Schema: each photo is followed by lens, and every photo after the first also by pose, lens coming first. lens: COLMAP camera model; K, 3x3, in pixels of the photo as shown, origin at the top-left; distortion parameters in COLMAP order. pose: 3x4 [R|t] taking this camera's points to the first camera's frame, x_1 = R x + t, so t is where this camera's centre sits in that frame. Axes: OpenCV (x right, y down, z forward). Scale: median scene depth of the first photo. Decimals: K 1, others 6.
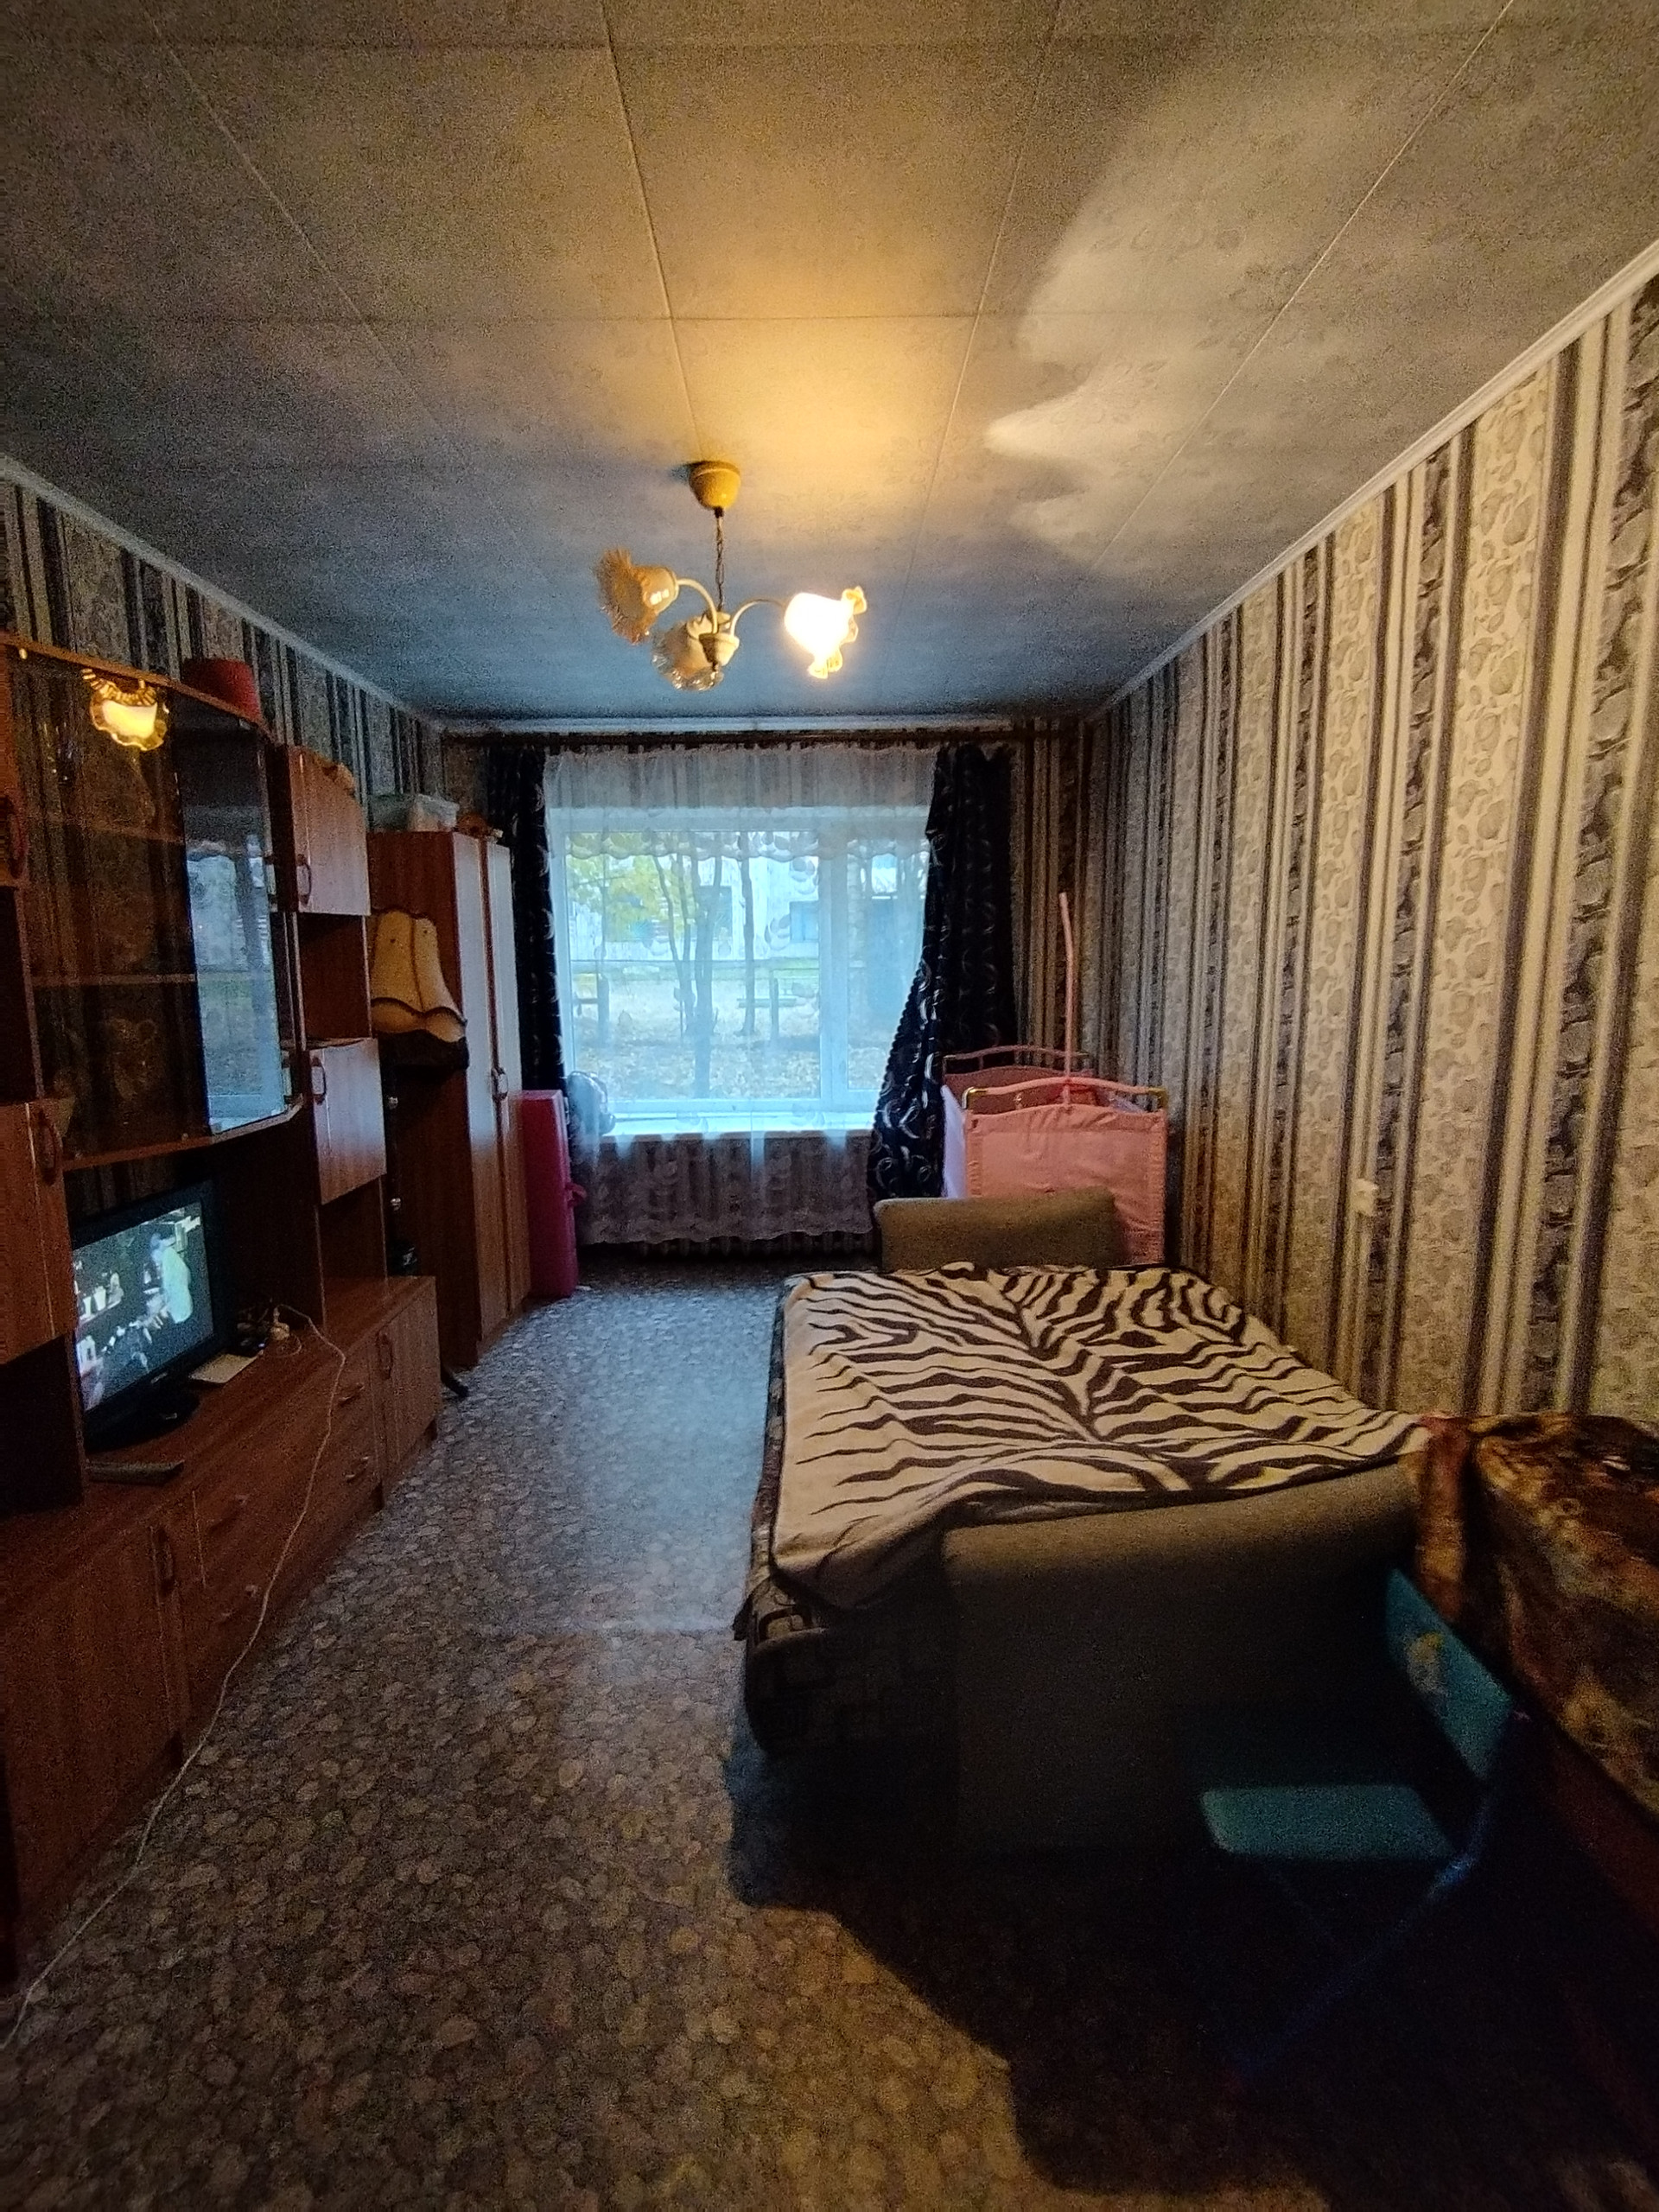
lens RADIAL K [[1019.5, 0, 822.4], [0, 1019.5, 1094.6], [0, 0, 1]] dist [-0.000342, 0.000677]
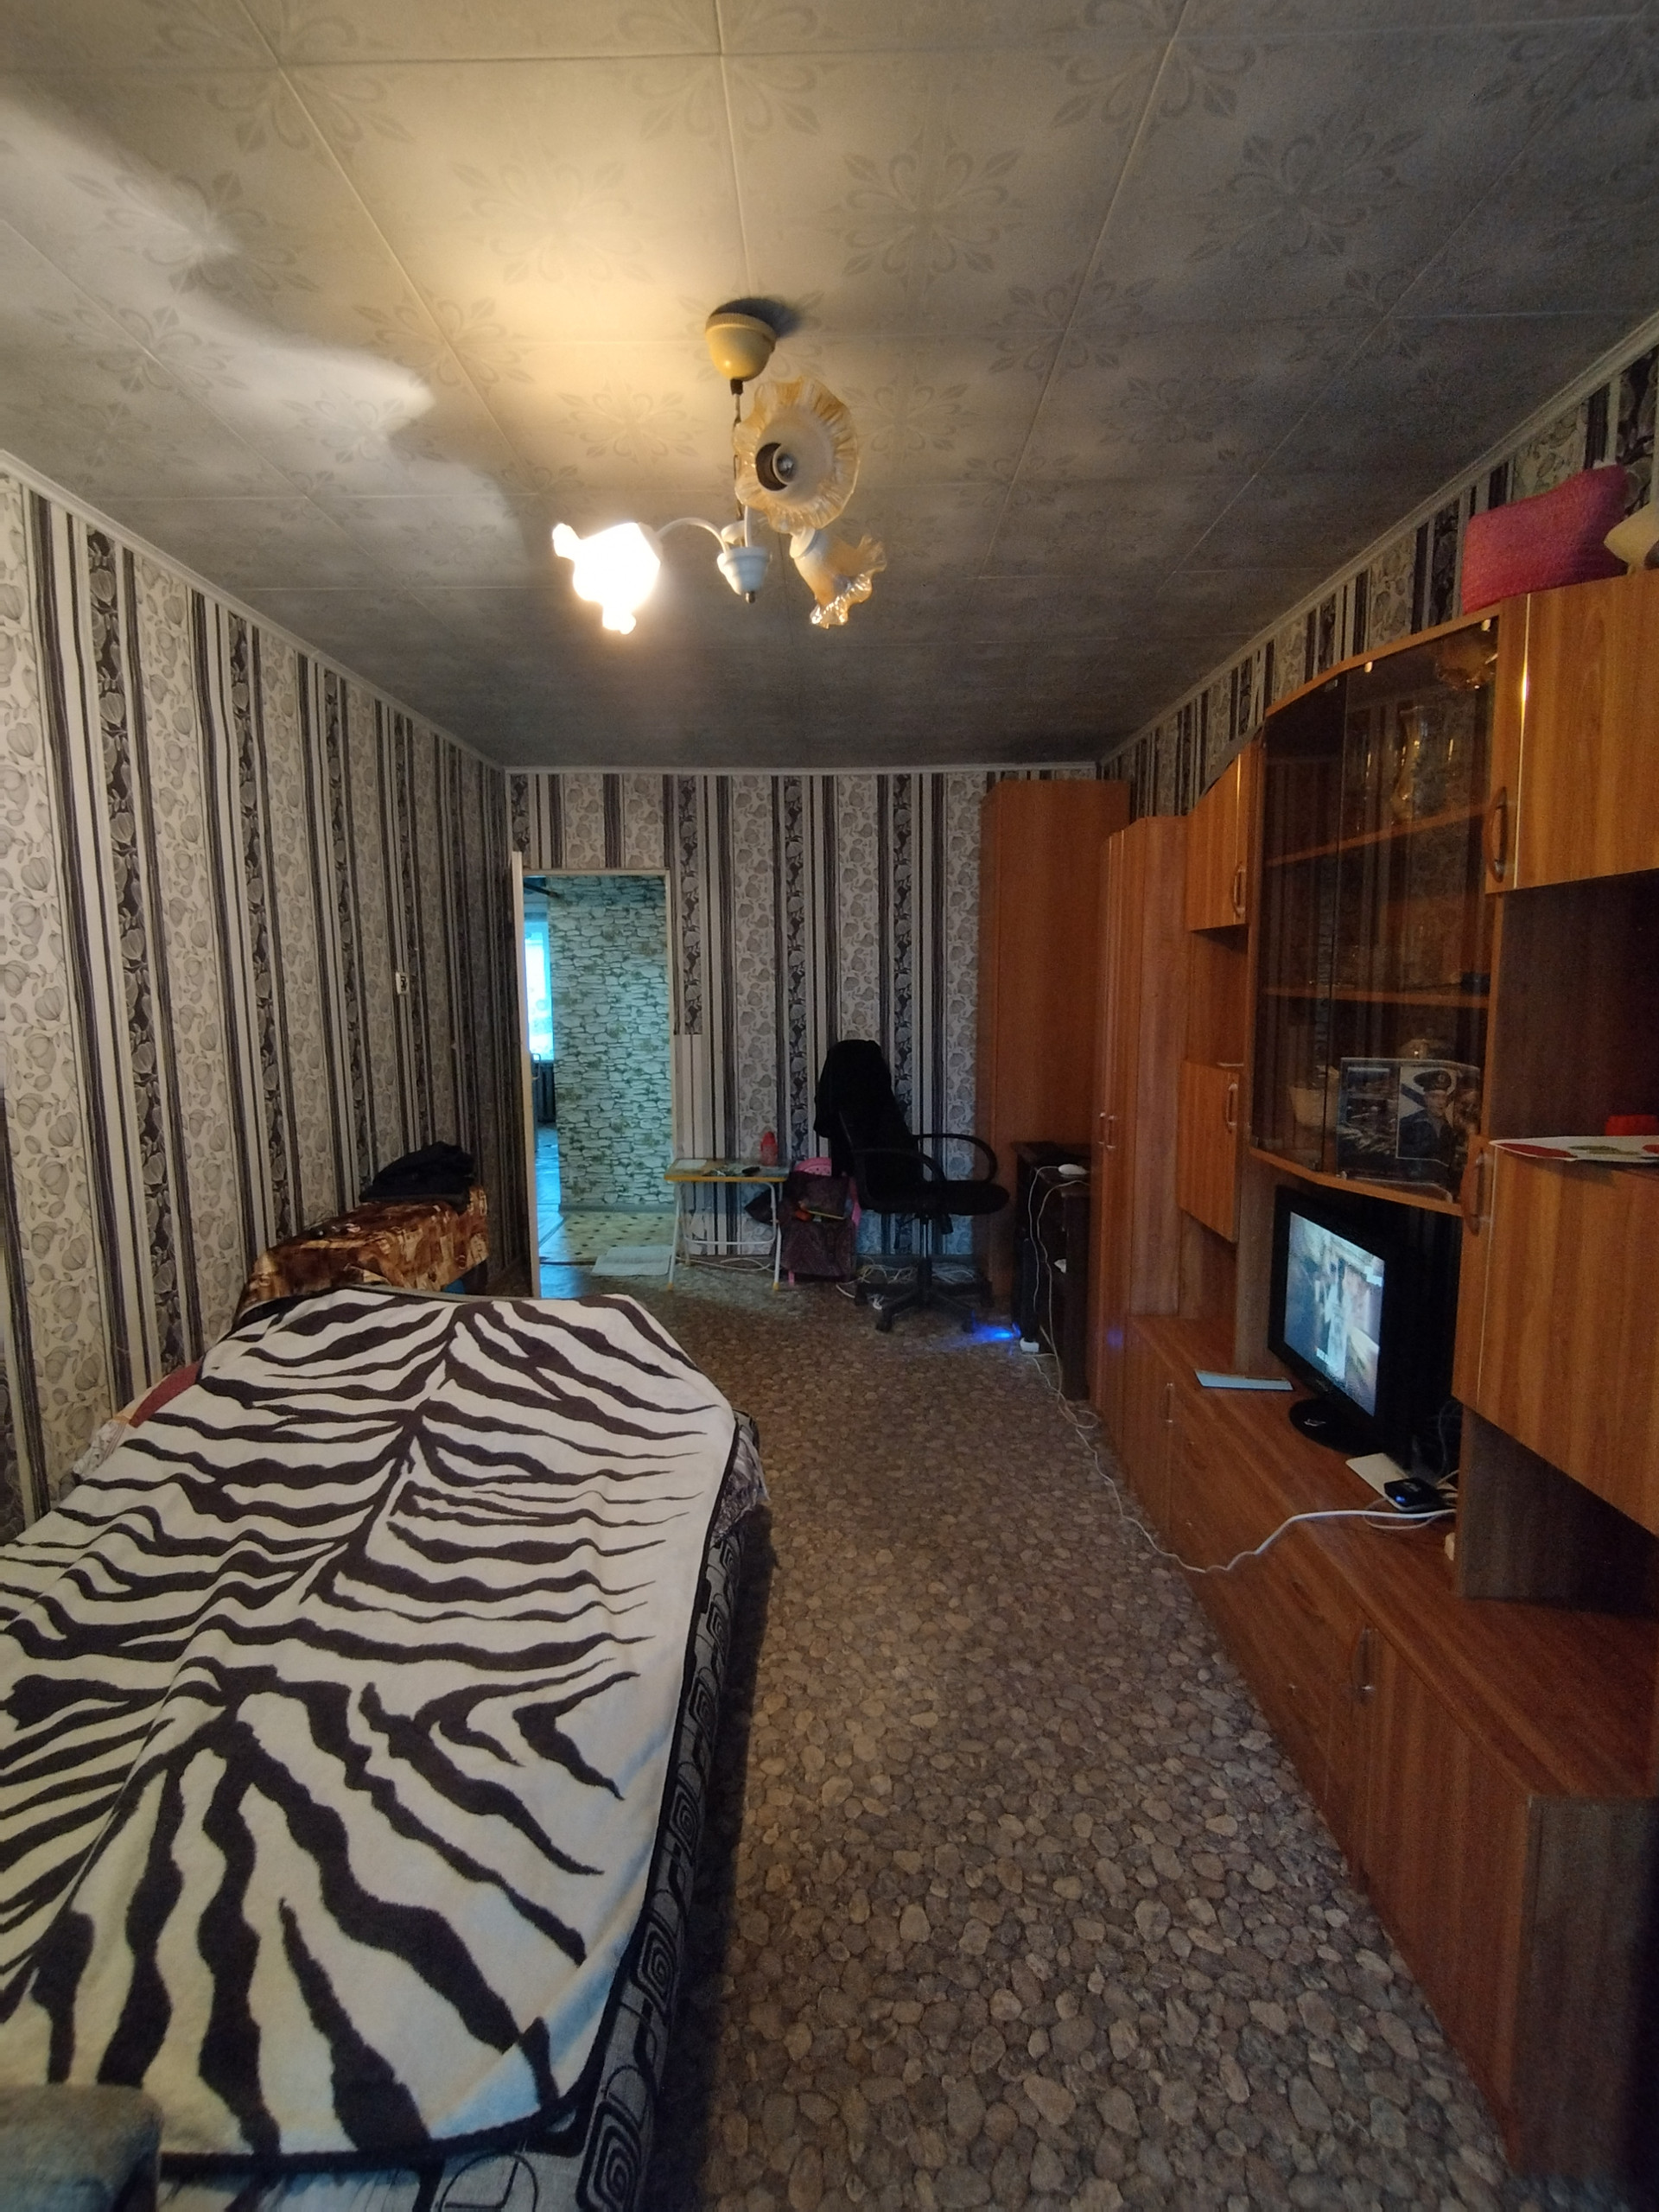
lens RADIAL K [[1019.5, 0, 815.6], [0, 1019.5, 1103.7], [0, 0, 1]] dist [-0.000342, 0.000677]
pose [[-0.999281, 0.015861, 0.034438, -0.190545], [0.024255, 0.965544, 0.259108, -0.283902], [-0.029142, 0.259757, -0.965234, 2.007343]]
